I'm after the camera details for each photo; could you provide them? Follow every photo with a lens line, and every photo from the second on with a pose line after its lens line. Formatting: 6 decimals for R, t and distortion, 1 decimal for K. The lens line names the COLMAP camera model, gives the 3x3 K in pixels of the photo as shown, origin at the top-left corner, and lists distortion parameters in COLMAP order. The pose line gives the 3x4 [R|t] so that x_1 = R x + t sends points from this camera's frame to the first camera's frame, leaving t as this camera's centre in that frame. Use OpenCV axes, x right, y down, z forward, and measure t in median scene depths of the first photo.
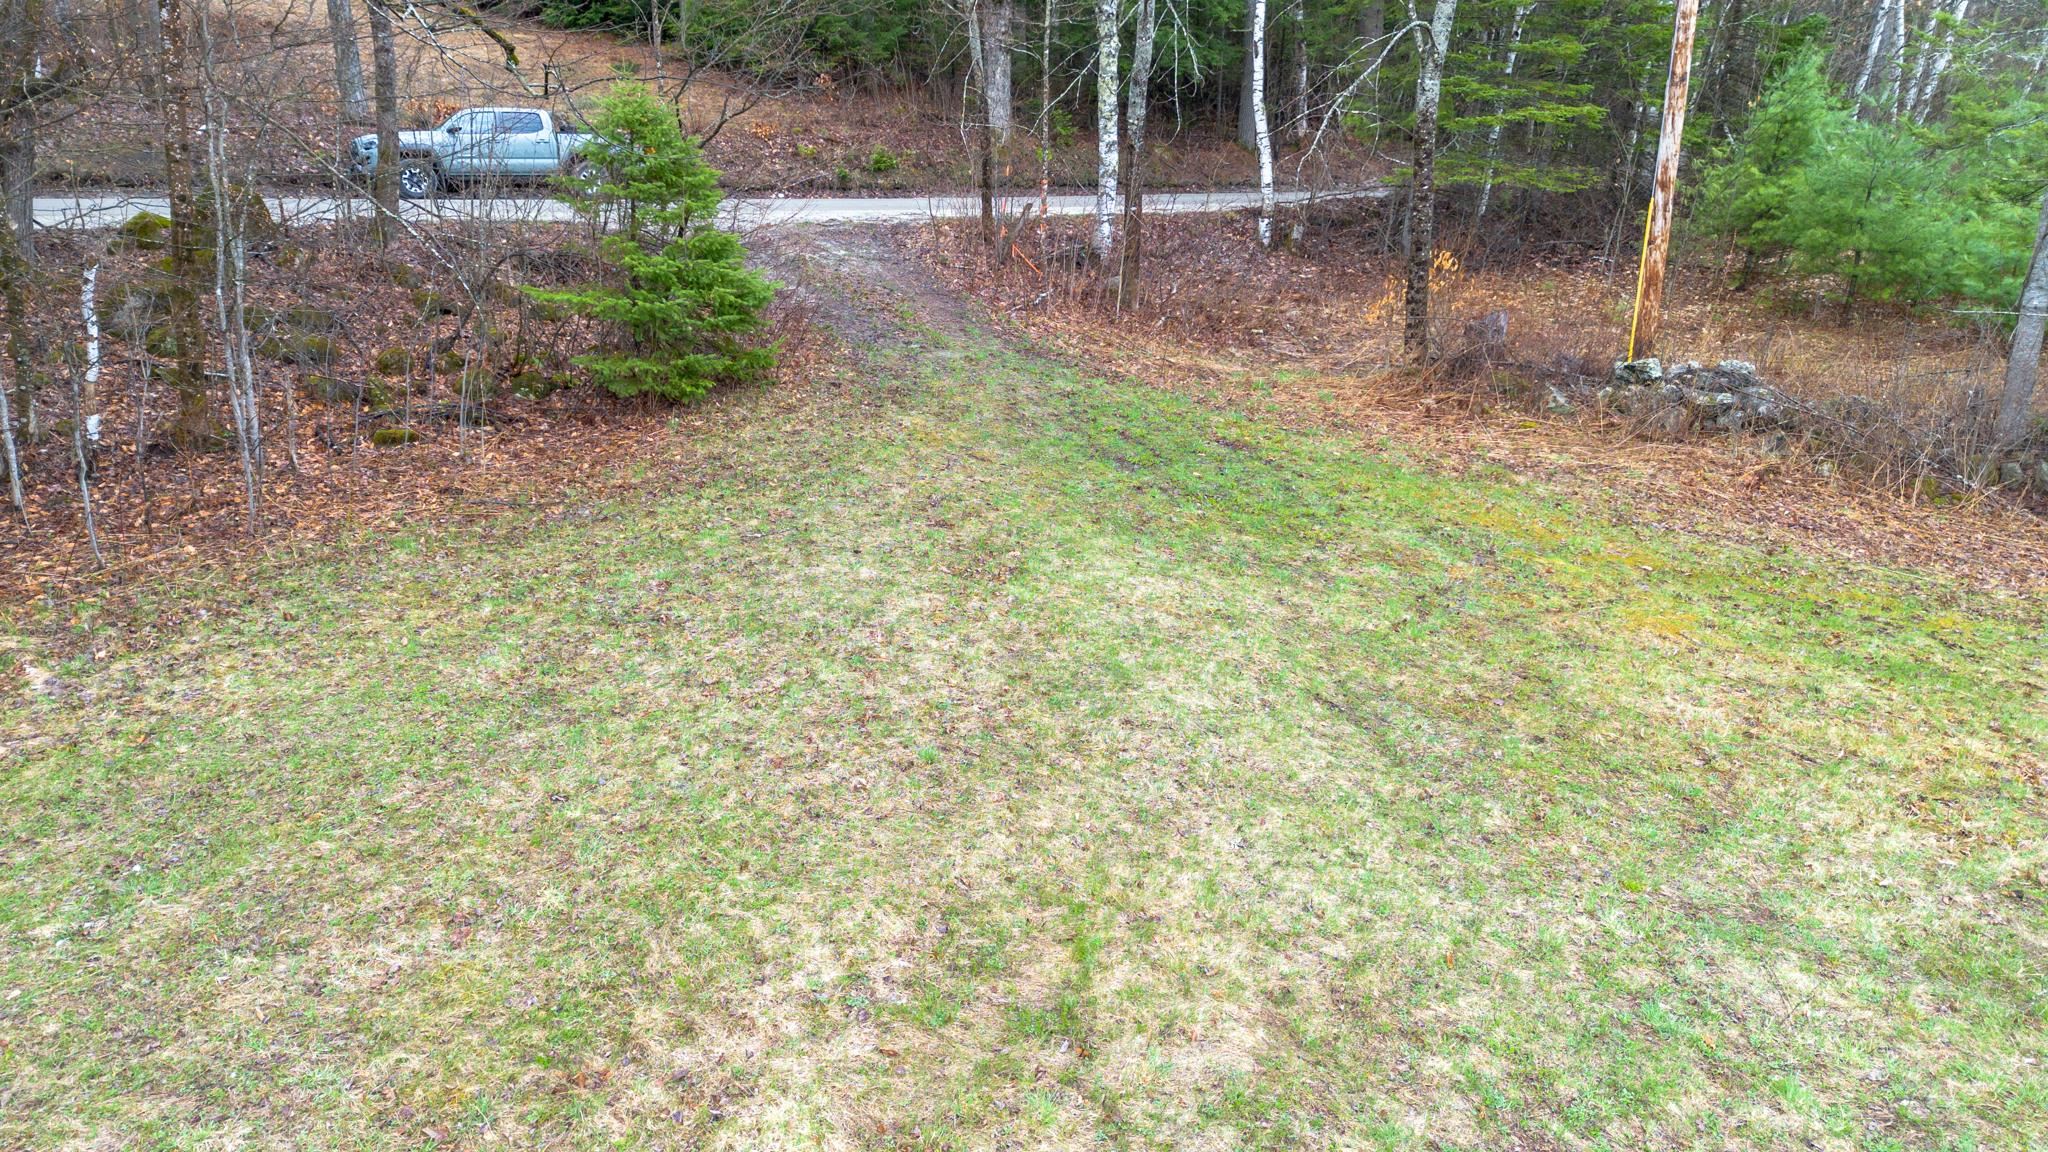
lens RADIAL K [[1439.5, 0, 1023.8], [0, 1439.5, 570.8], [0, 0, 1]] dist [0.069830, -0.061714]
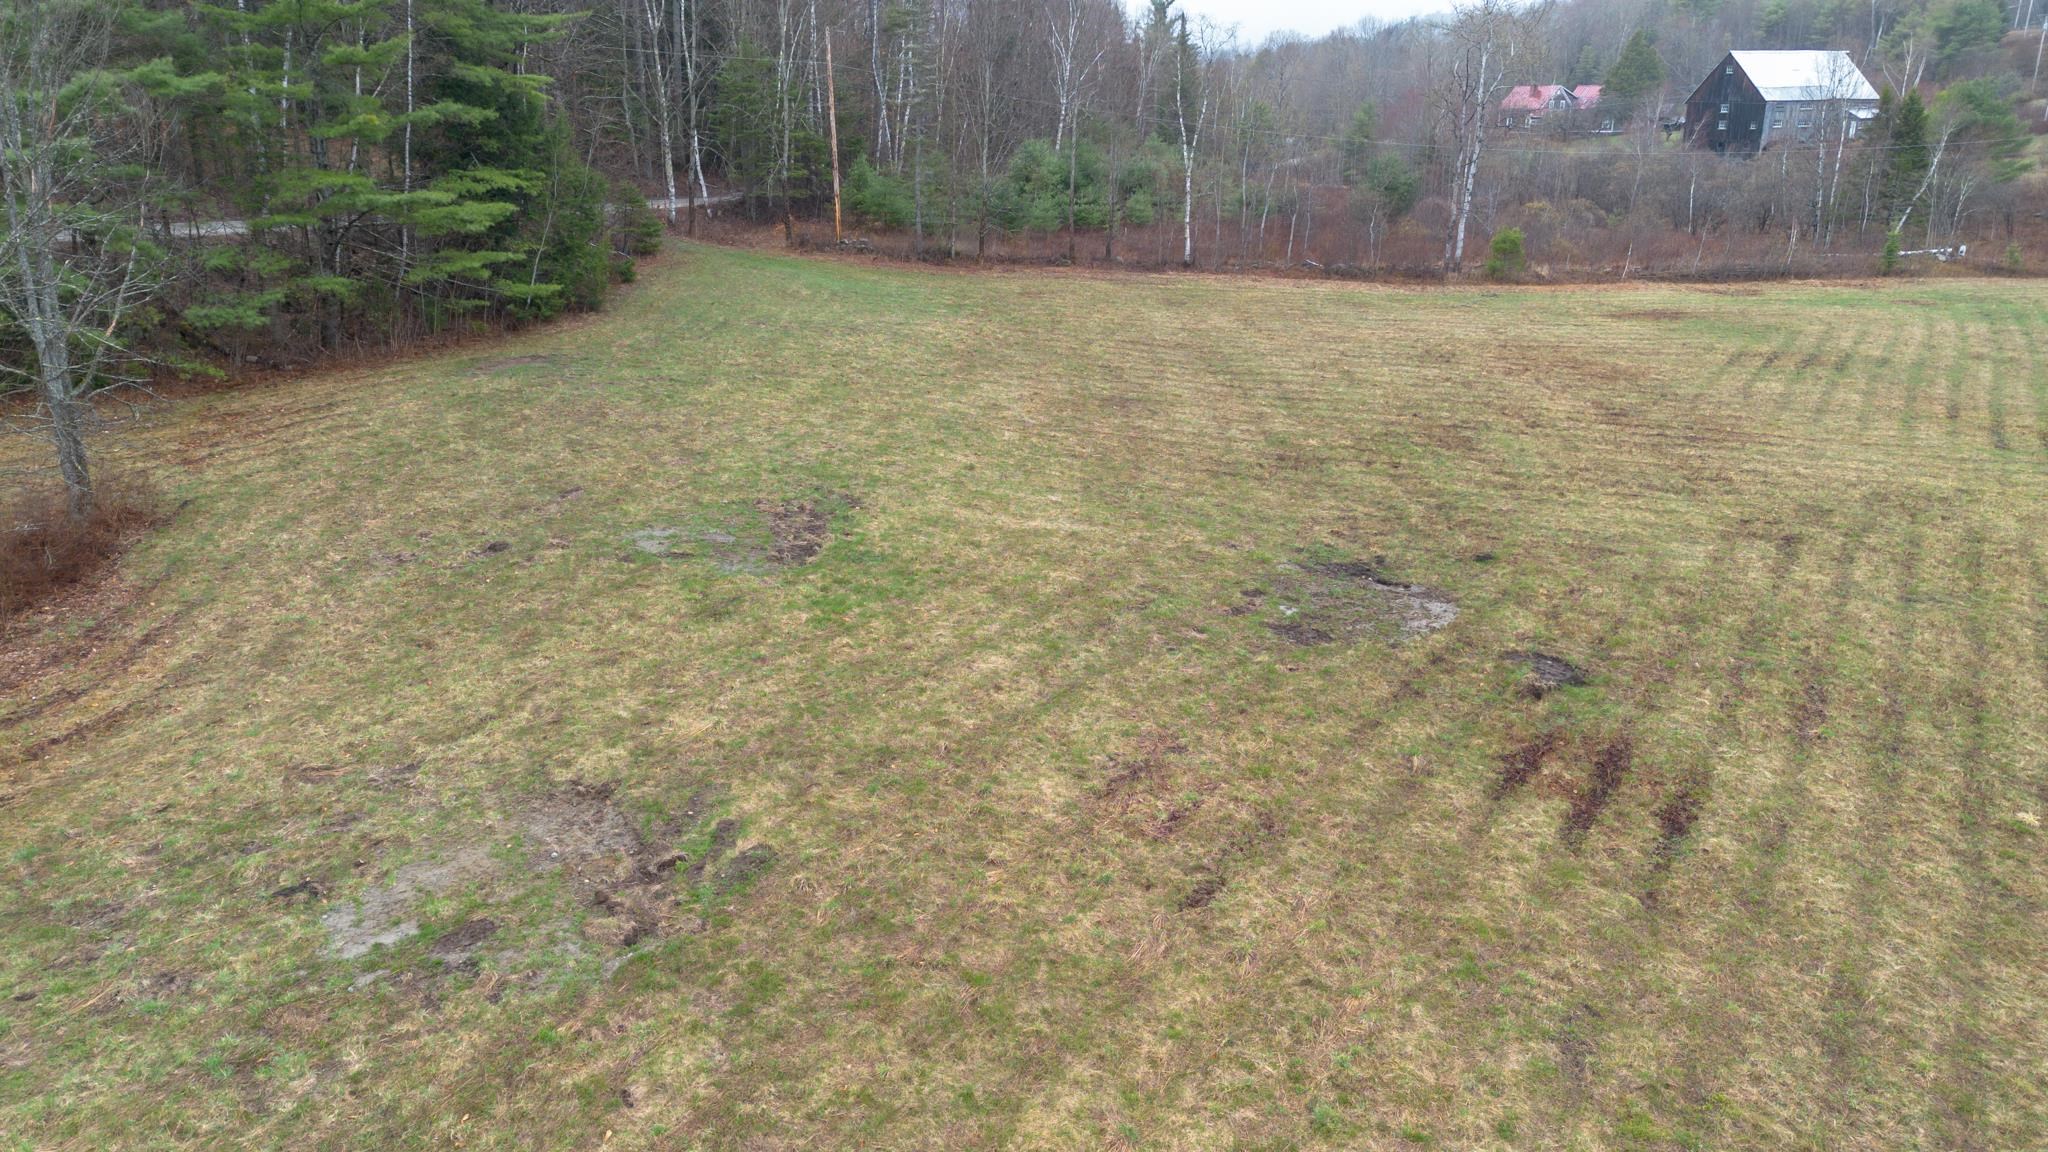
lens RADIAL K [[1439.5, 0, 1020.9], [0, 1439.5, 576.2], [0, 0, 1]] dist [0.069830, -0.061714]
pose [[0.829893, -0.158593, 0.534908, -1.197333], [0.155092, 0.986537, 0.051874, 0.527752], [-0.535933, 0.039910, 0.843317, -2.142665]]
